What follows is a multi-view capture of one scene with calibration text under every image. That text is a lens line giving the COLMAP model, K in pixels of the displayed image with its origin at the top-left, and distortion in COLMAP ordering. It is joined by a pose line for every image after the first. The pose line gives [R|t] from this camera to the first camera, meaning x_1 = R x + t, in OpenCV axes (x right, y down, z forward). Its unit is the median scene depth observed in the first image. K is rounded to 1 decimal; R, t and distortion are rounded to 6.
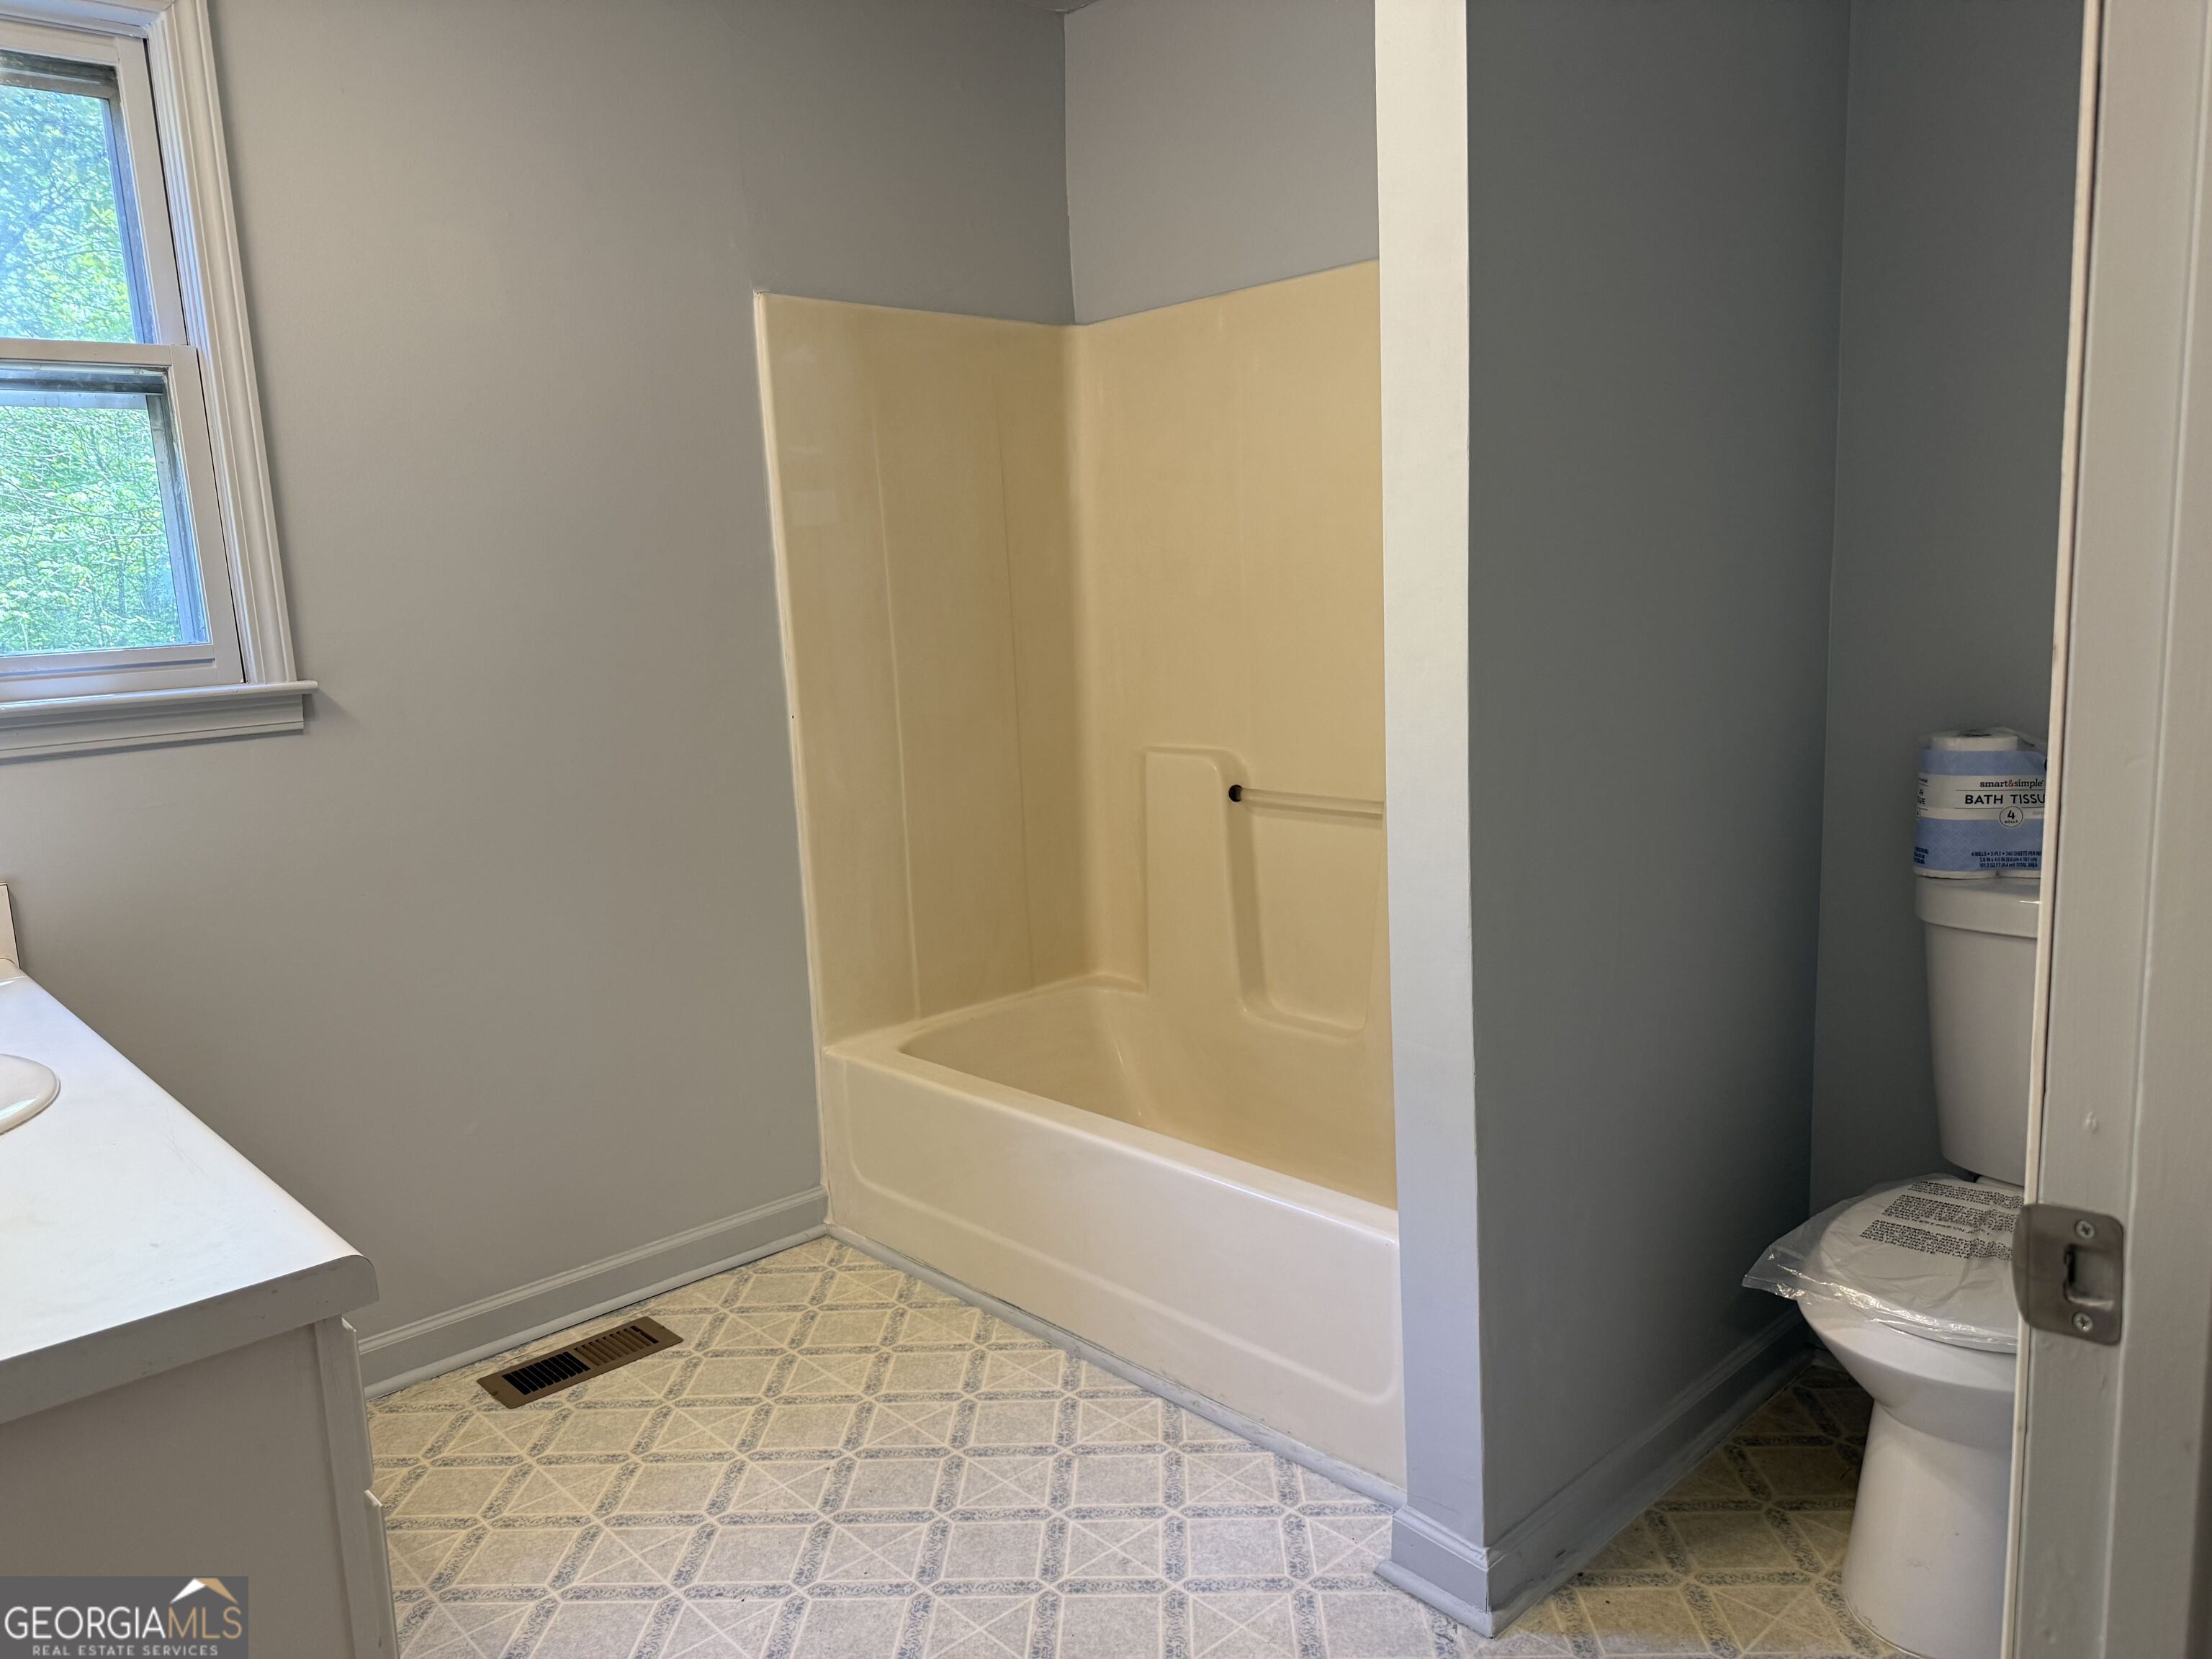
lens RADIAL K [[1567.3, 0, 1106.0], [0, 1567.3, 829.5], [0, 0, 1]] dist [0.005870, 0.003655]
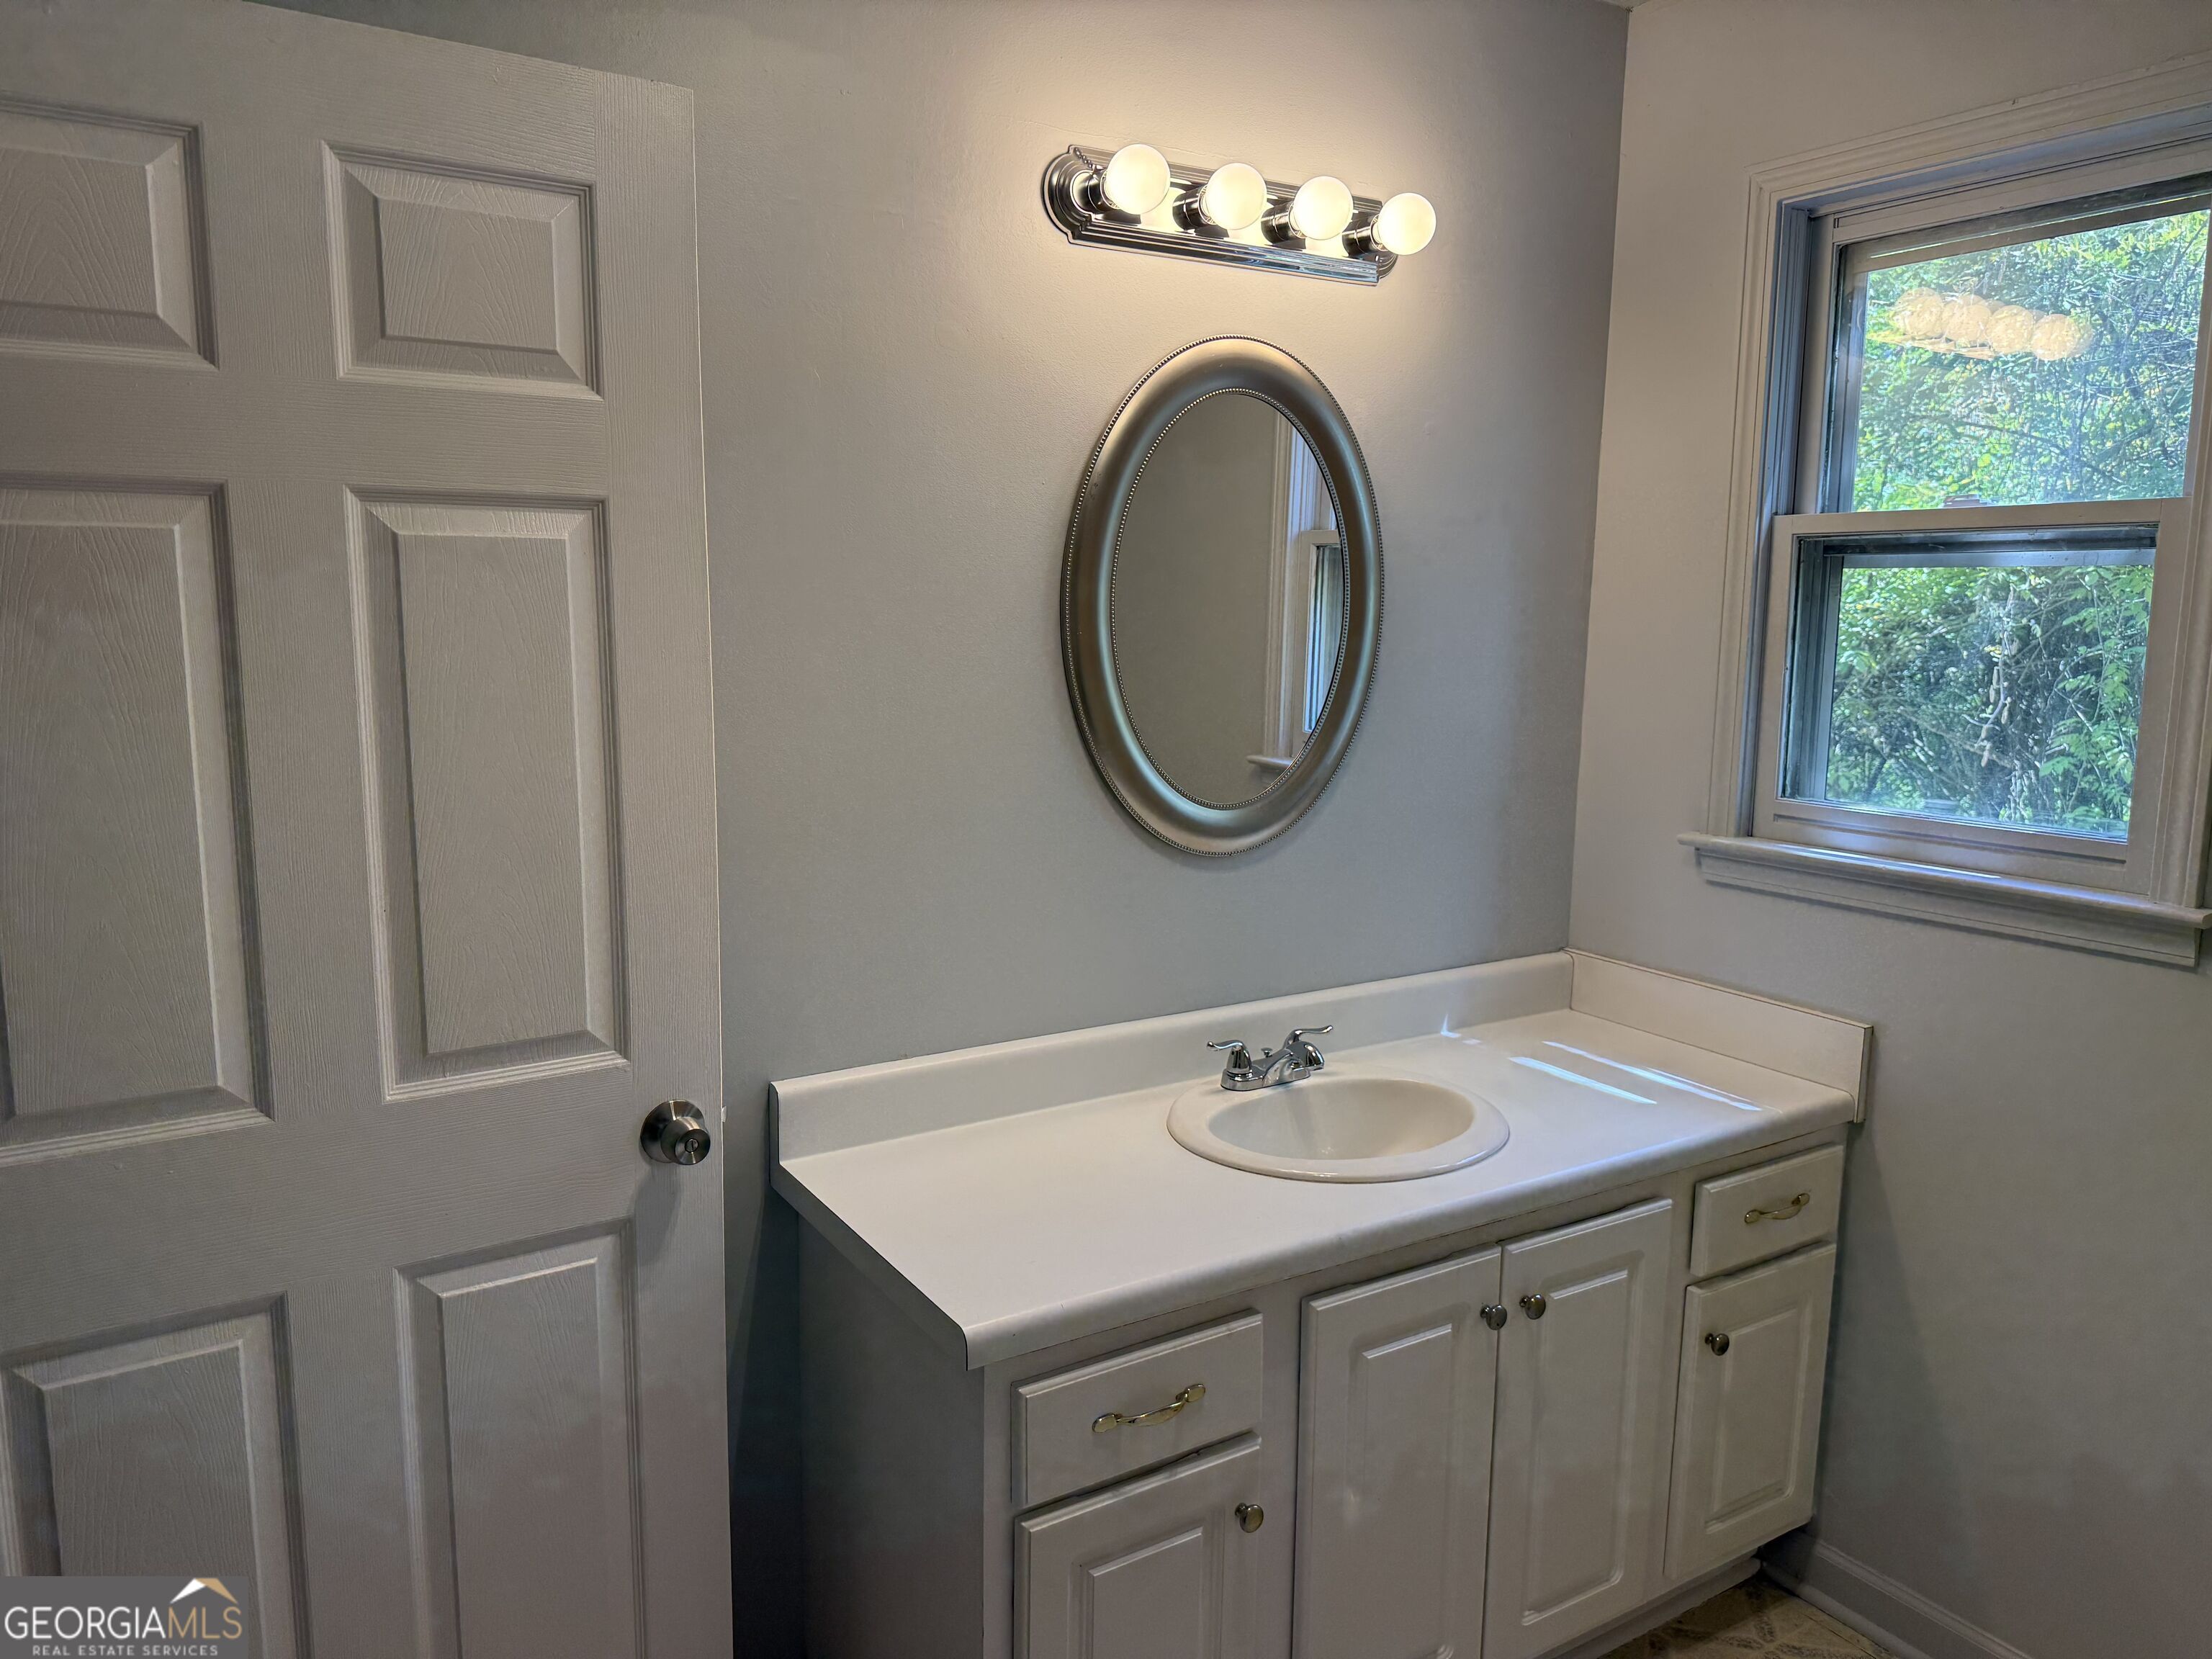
lens RADIAL K [[1567.3, 0, 1106.0], [0, 1567.3, 829.5], [0, 0, 1]] dist [0.005870, 0.003655]
pose [[-0.183552, 0.185773, -0.965296, 0.349188], [-0.155074, 0.964212, 0.215052, -0.221975], [0.970701, 0.189166, -0.148175, 0.587750]]
